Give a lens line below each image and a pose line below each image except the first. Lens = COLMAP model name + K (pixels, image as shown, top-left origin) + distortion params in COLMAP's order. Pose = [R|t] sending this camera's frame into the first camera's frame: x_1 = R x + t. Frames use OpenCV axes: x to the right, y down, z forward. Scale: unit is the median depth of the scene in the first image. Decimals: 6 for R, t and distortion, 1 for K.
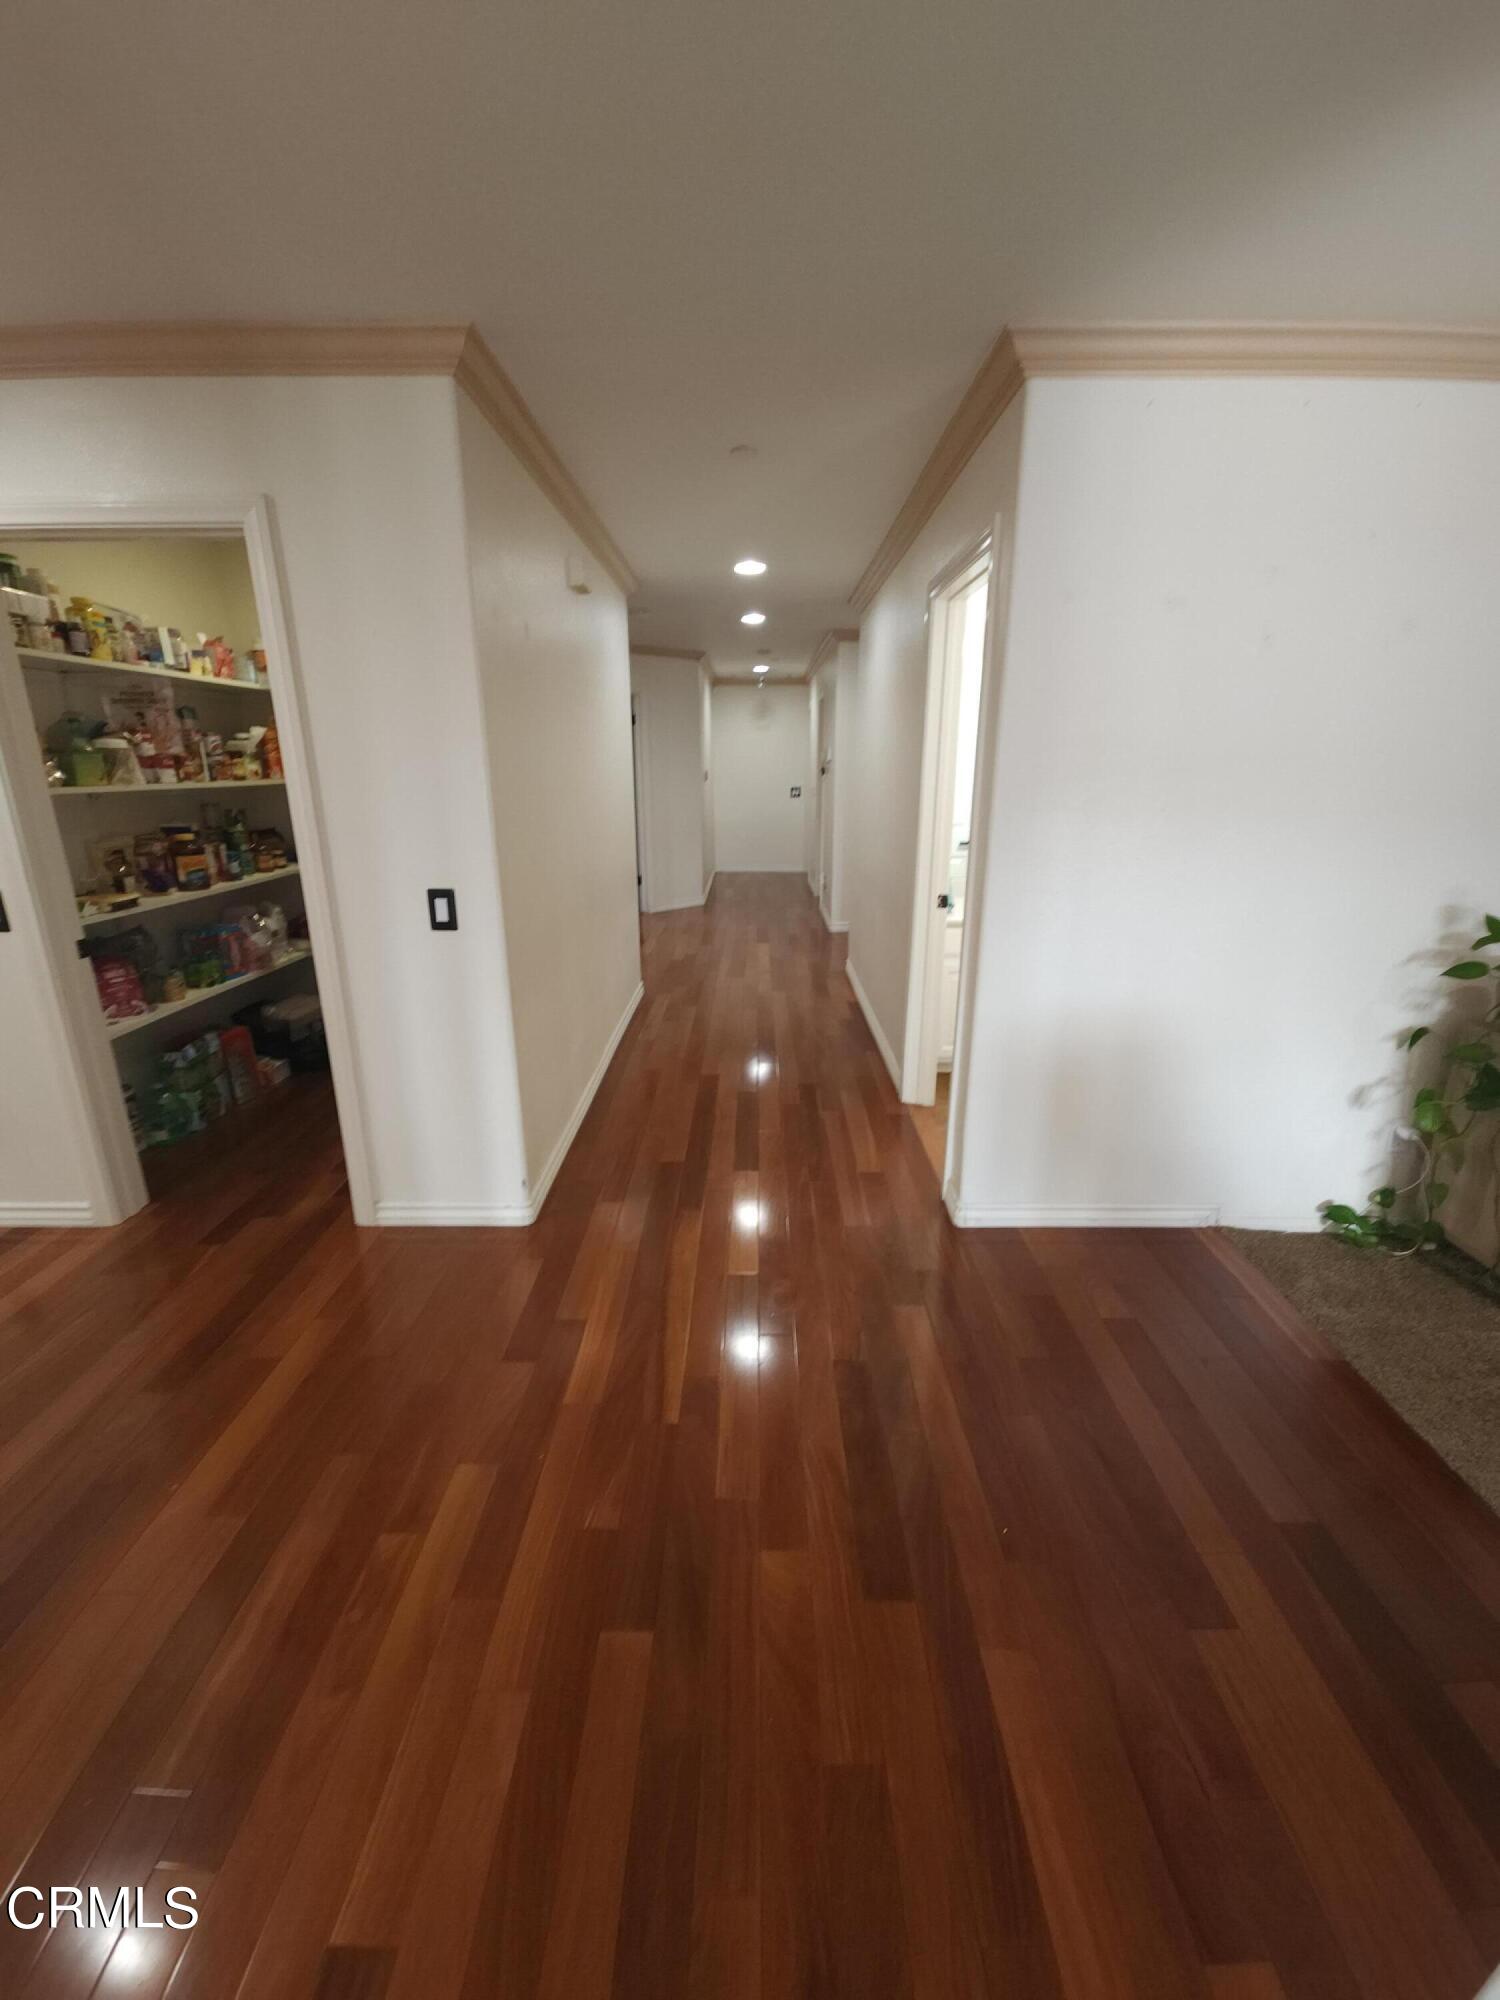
lens RADIAL K [[812.1, 0, 759.4], [0, 812.1, 994.2], [0, 0, 1]] dist [-0.002445, -0.000328]
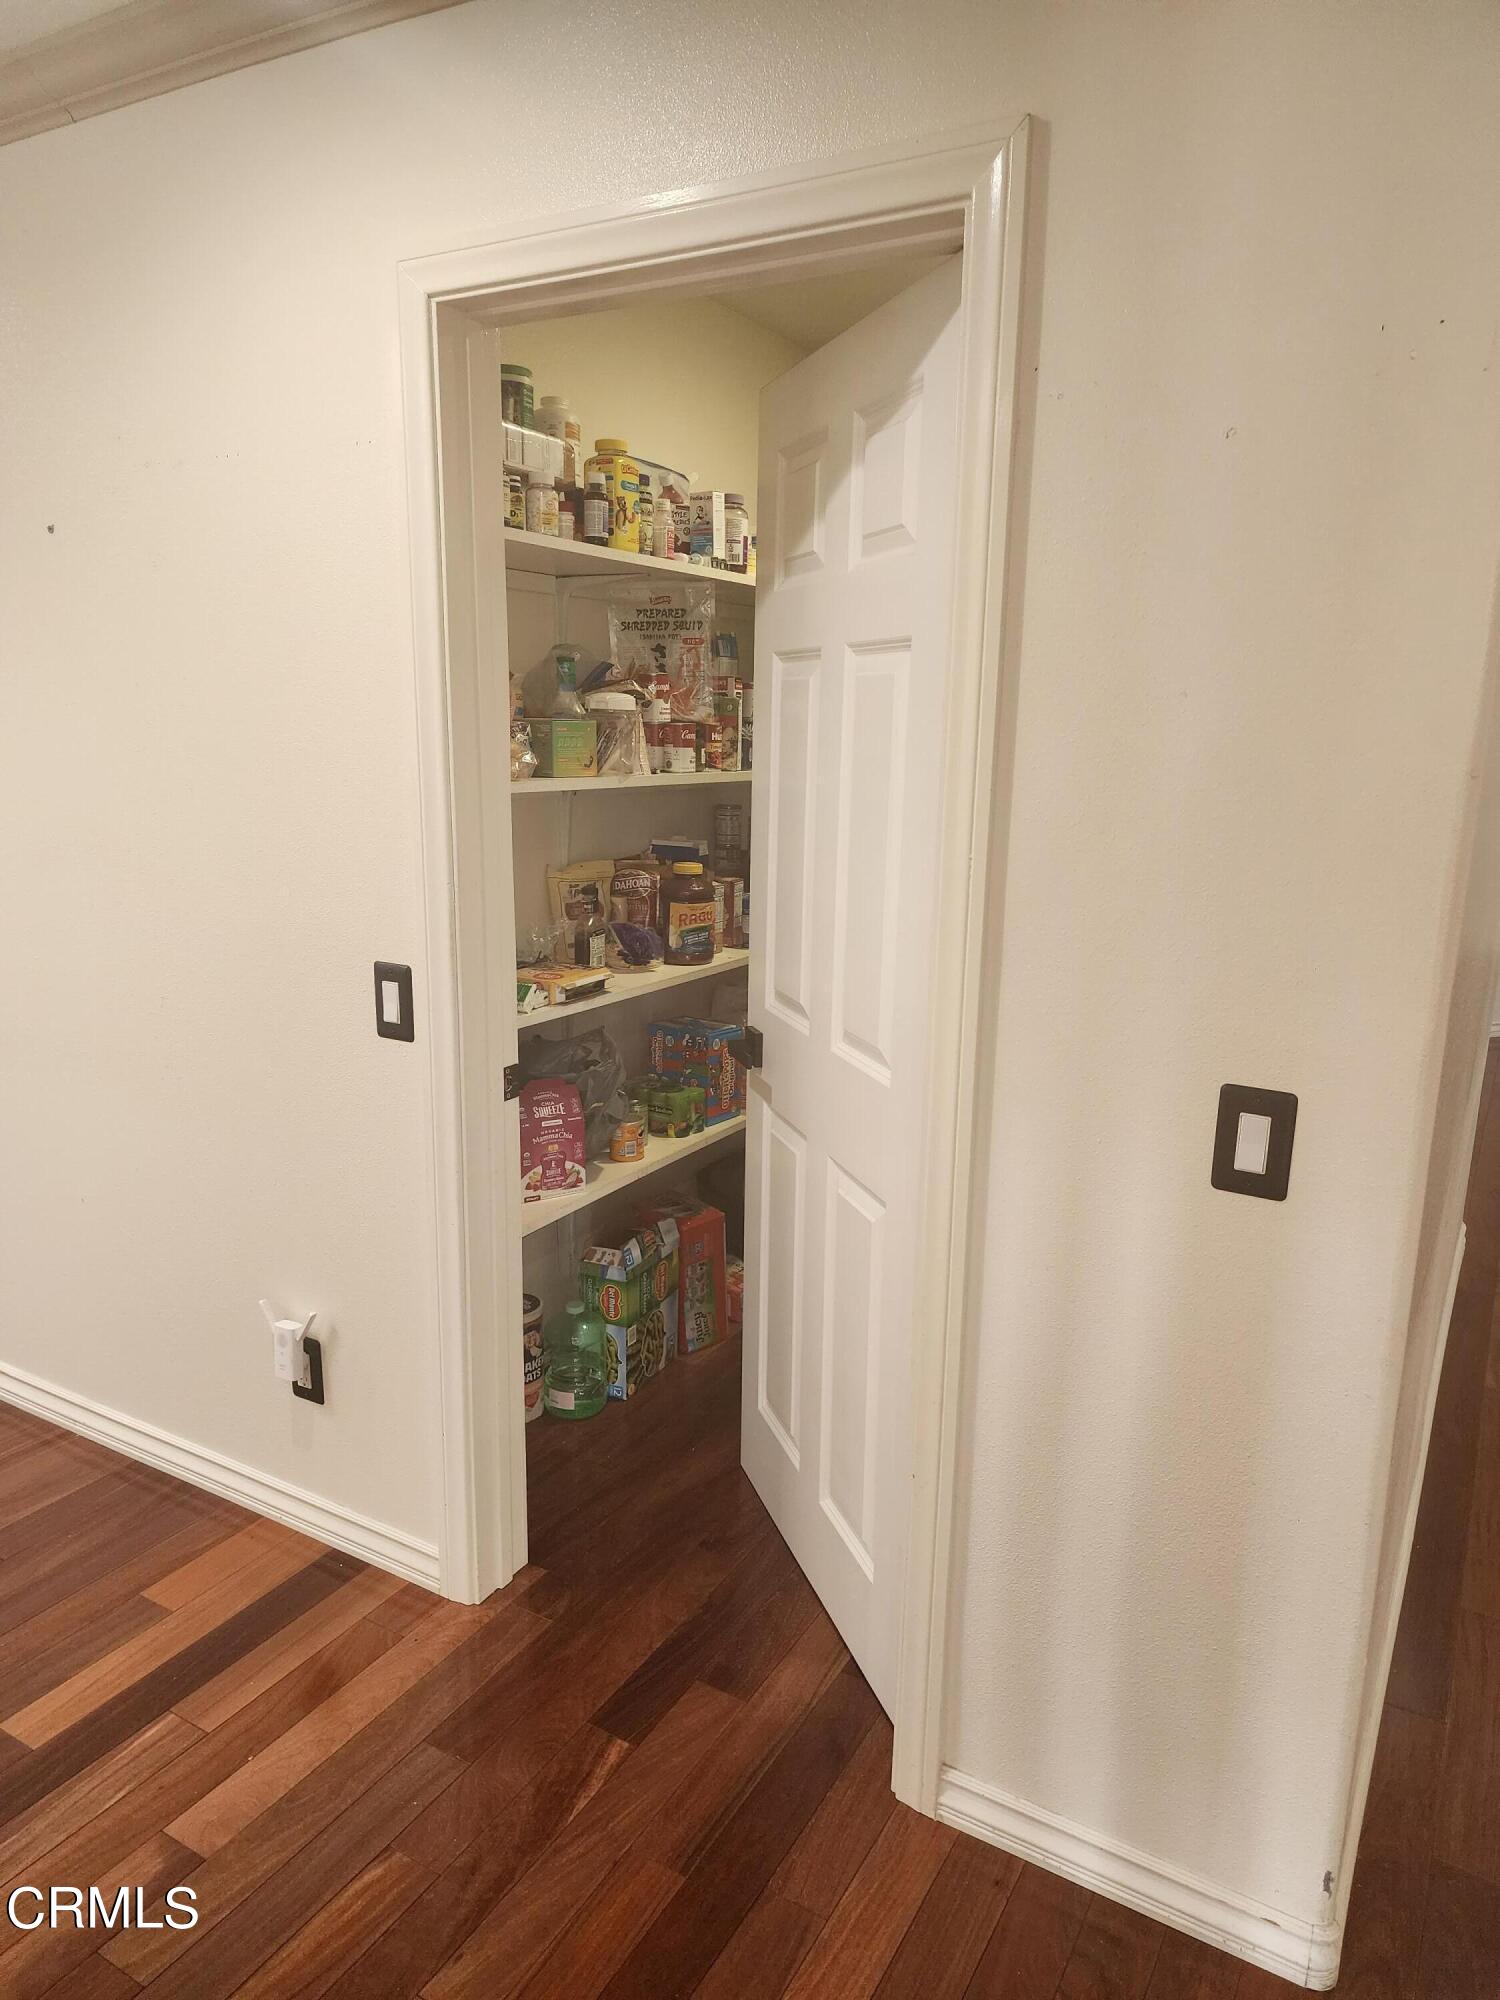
lens RADIAL K [[1335.4, 0, 746.7], [0, 1335.4, 1008.8], [0, 0, 1]] dist [0.062263, -0.005478]
pose [[0.860064, 0.125978, -0.494387, -0.232774], [-0.159425, 0.986871, -0.025873, -0.089854], [0.484637, 0.101070, 0.868857, 0.260598]]
